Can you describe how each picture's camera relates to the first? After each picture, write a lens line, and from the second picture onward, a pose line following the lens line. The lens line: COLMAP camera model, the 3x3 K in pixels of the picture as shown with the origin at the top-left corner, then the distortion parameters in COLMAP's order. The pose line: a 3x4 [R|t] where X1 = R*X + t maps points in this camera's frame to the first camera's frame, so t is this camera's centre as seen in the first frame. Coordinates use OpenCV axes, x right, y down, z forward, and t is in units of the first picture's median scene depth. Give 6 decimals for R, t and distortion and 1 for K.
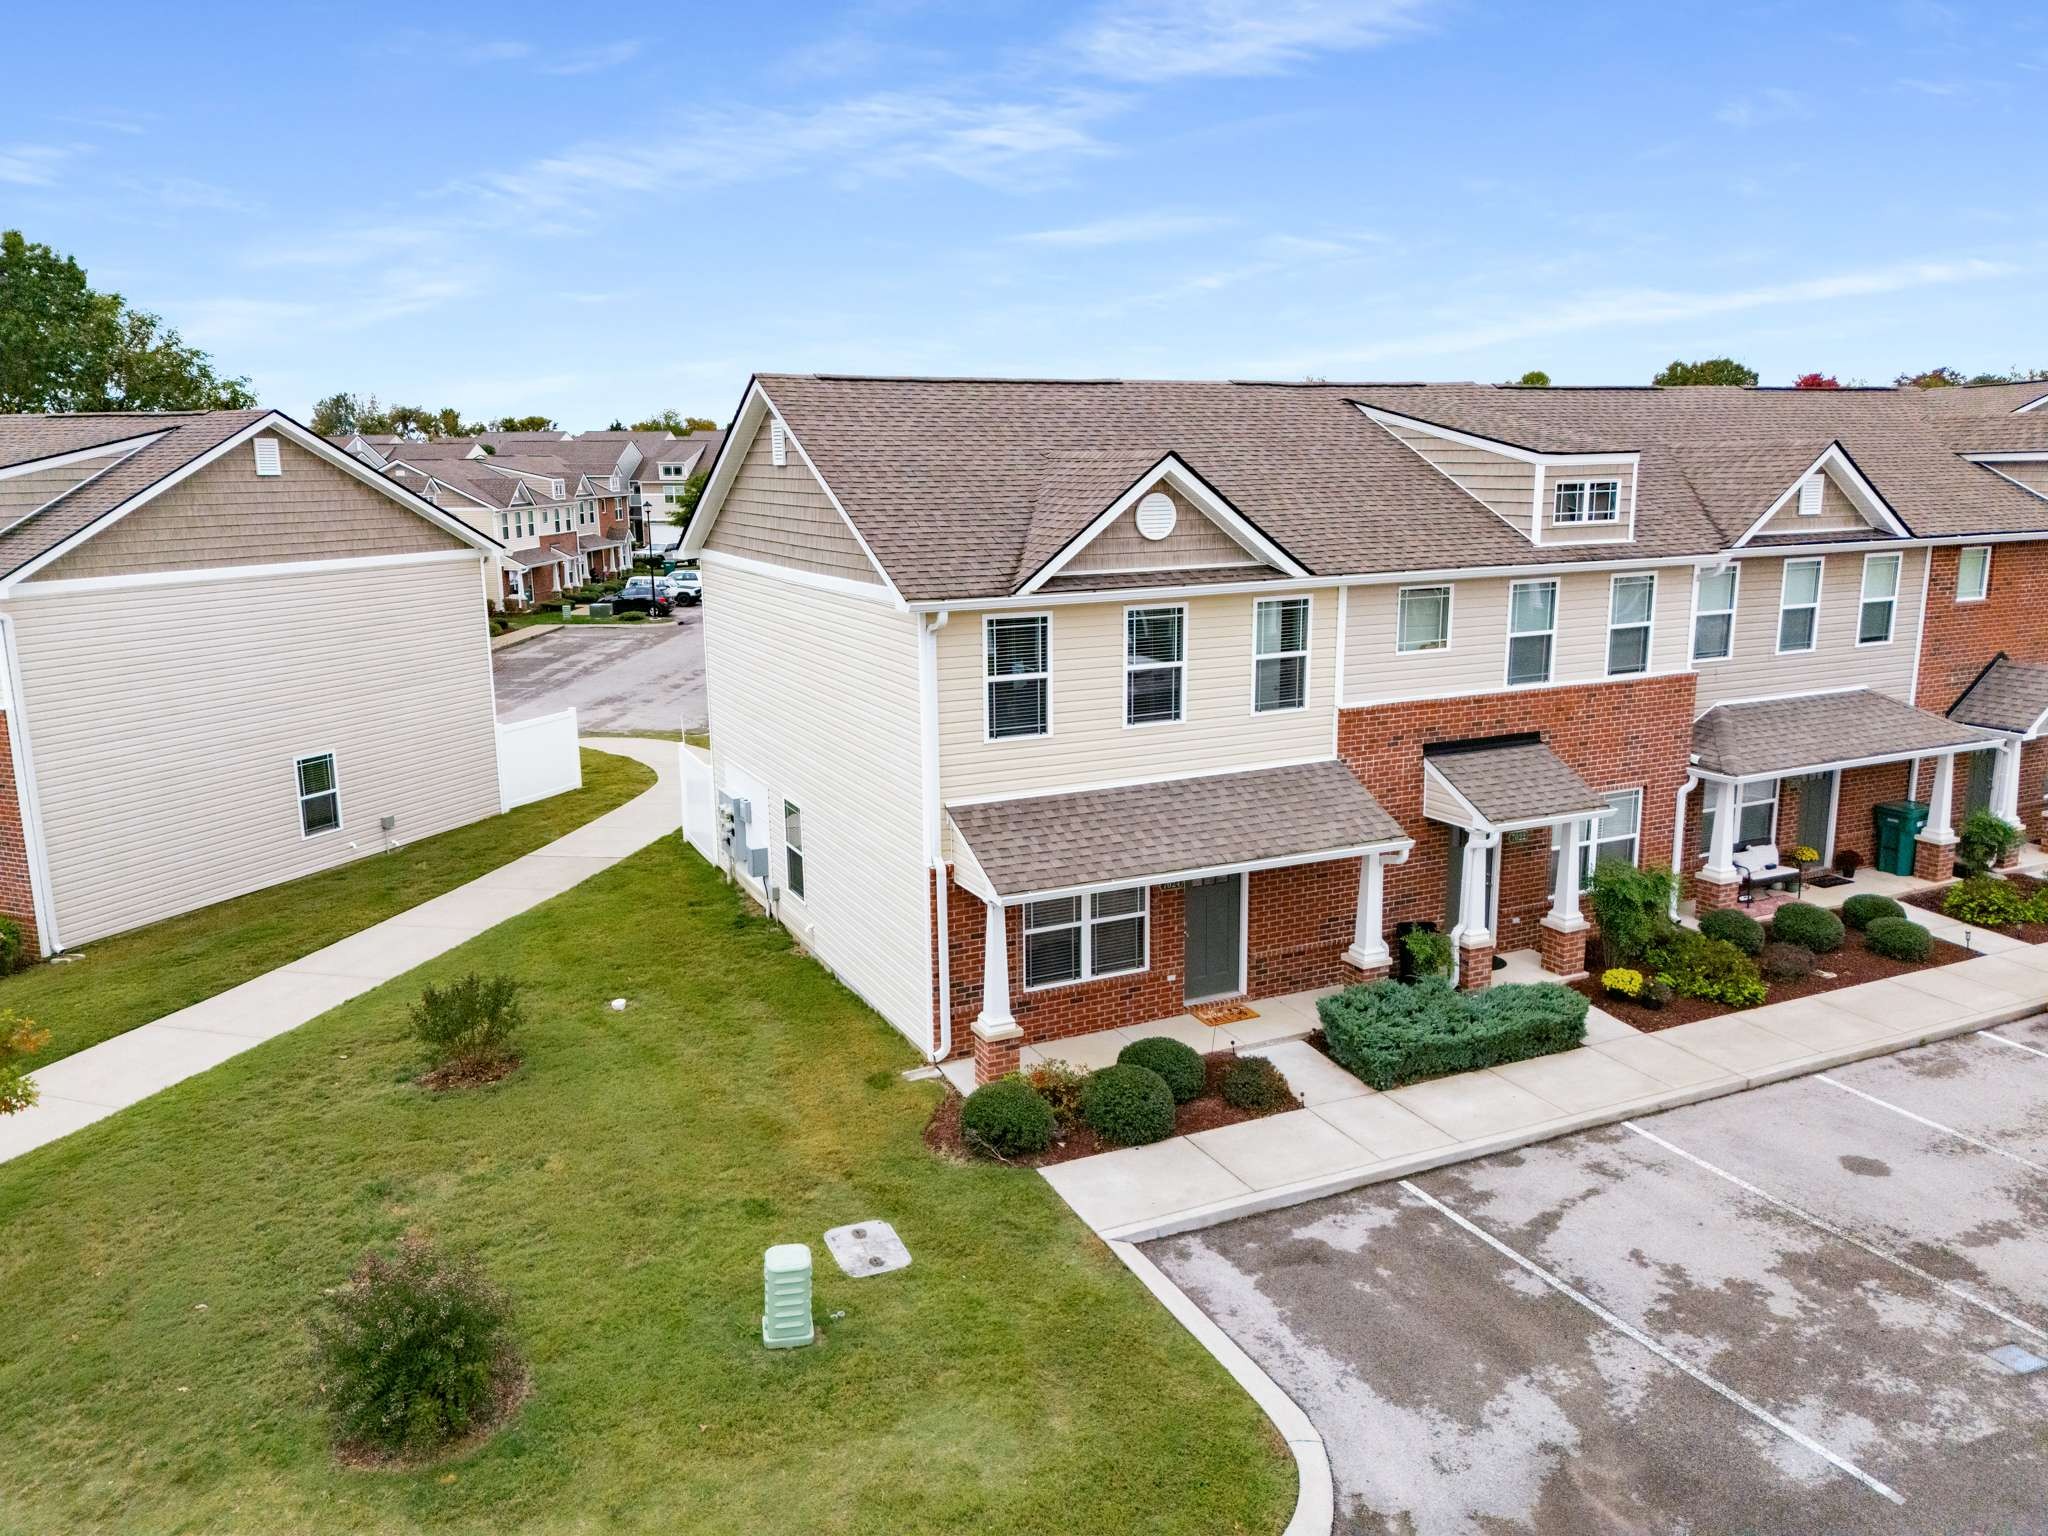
lens RADIAL K [[1459.0, 0, 1024.0], [0, 1459.0, 768.0], [0, 0, 1]] dist [0.005299, 0.000310]
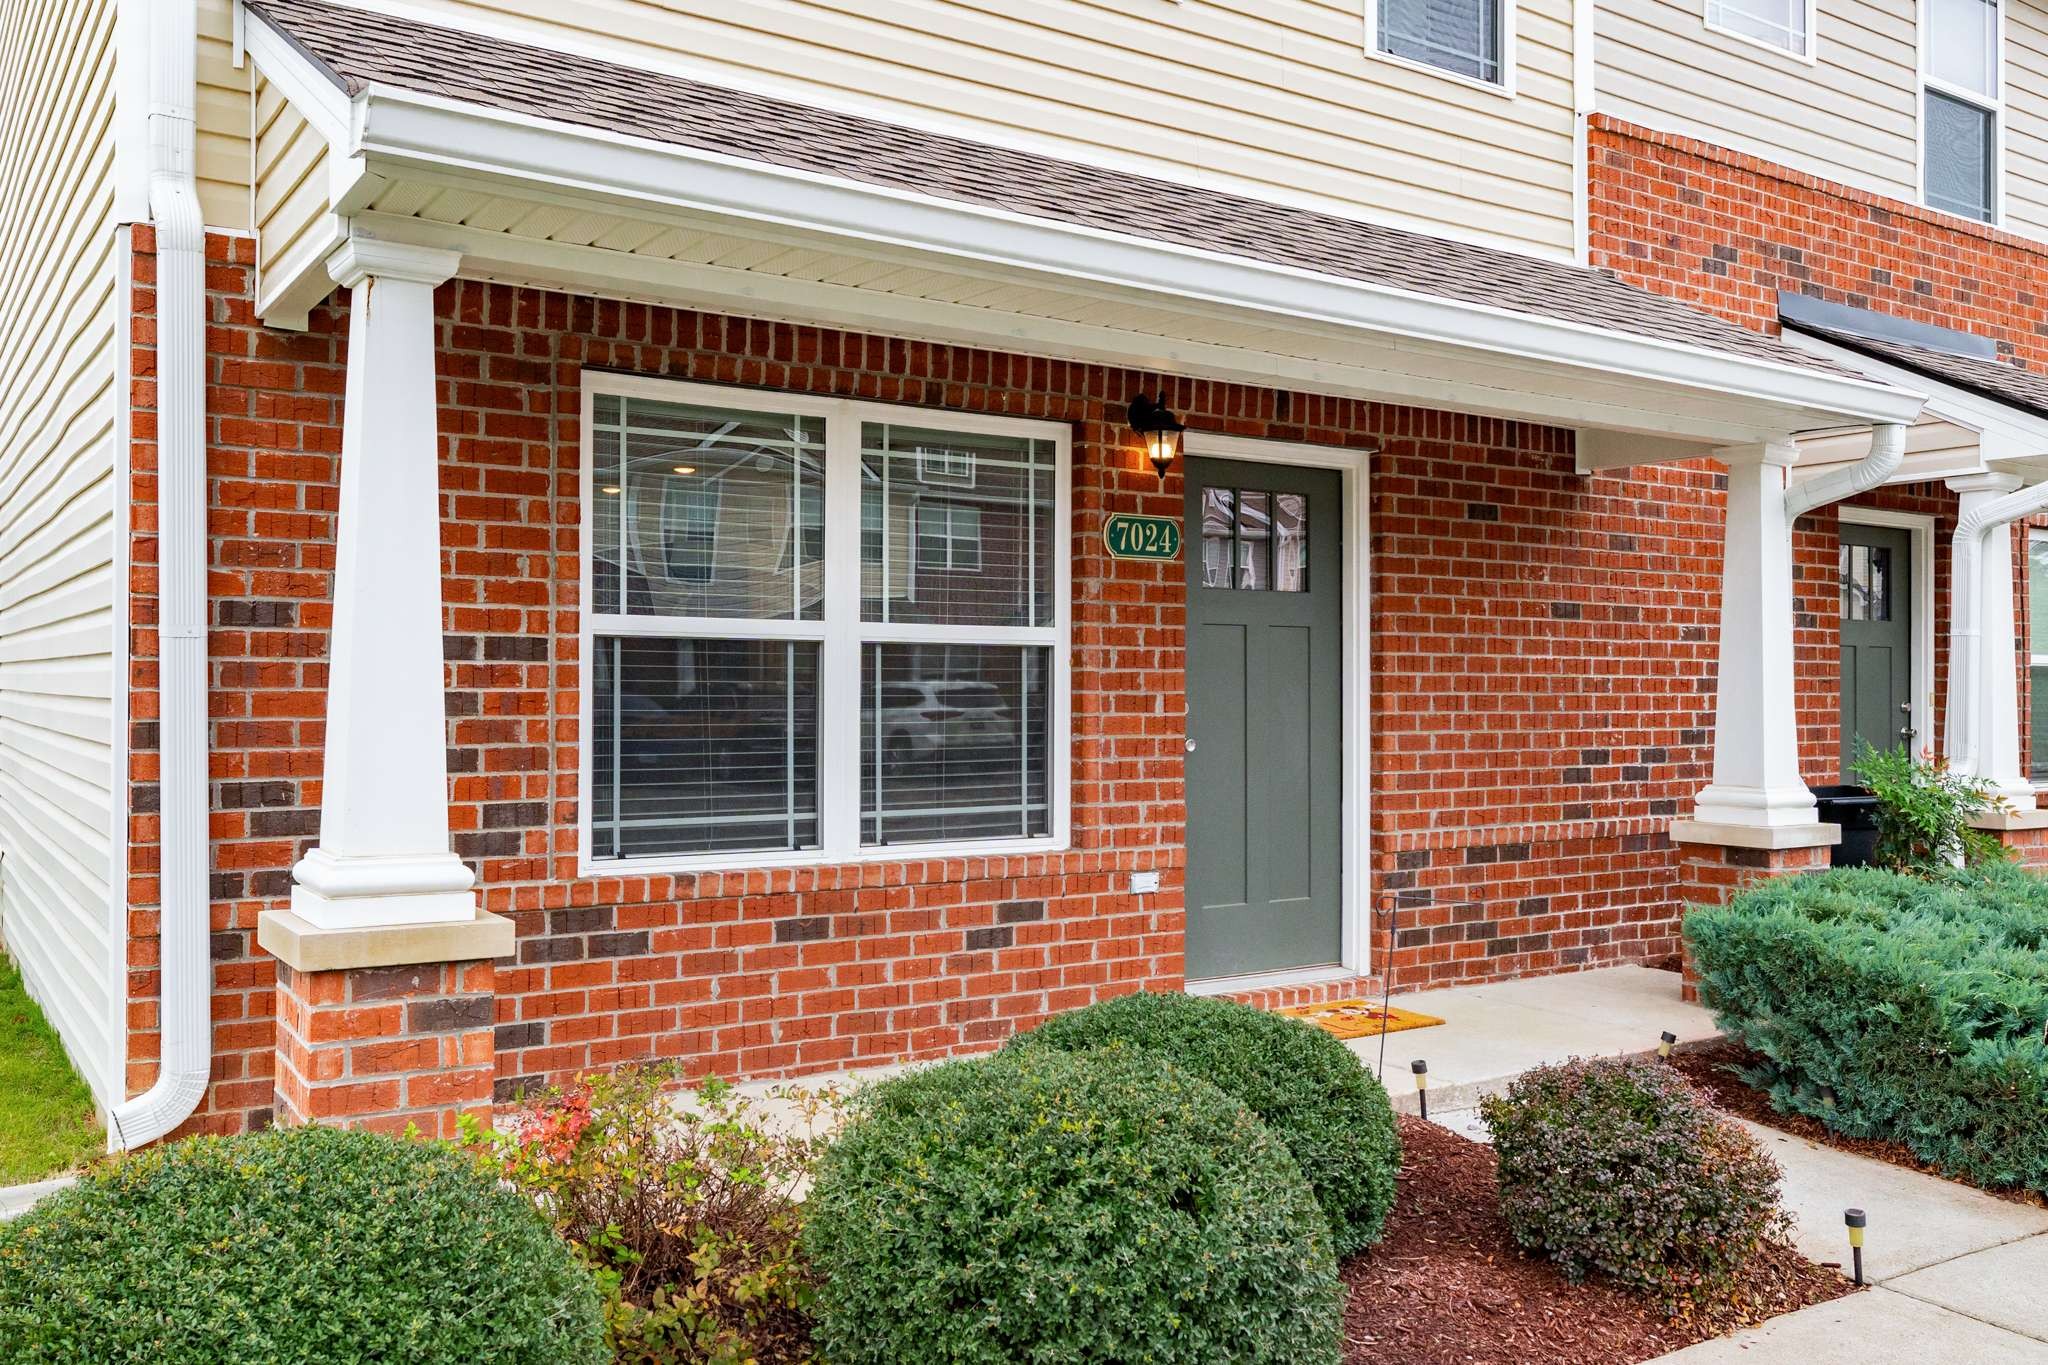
lens RADIAL K [[1690.4, 0, 1024.0], [0, 1690.4, 682.5], [0, 0, 1]] dist [-0.038096, -0.003424]
pose [[0.990644, 0.012959, 0.135857, 0.033365], [0.015081, 0.978990, -0.203349, 0.175364], [-0.135637, 0.203495, 0.969635, 0.690844]]
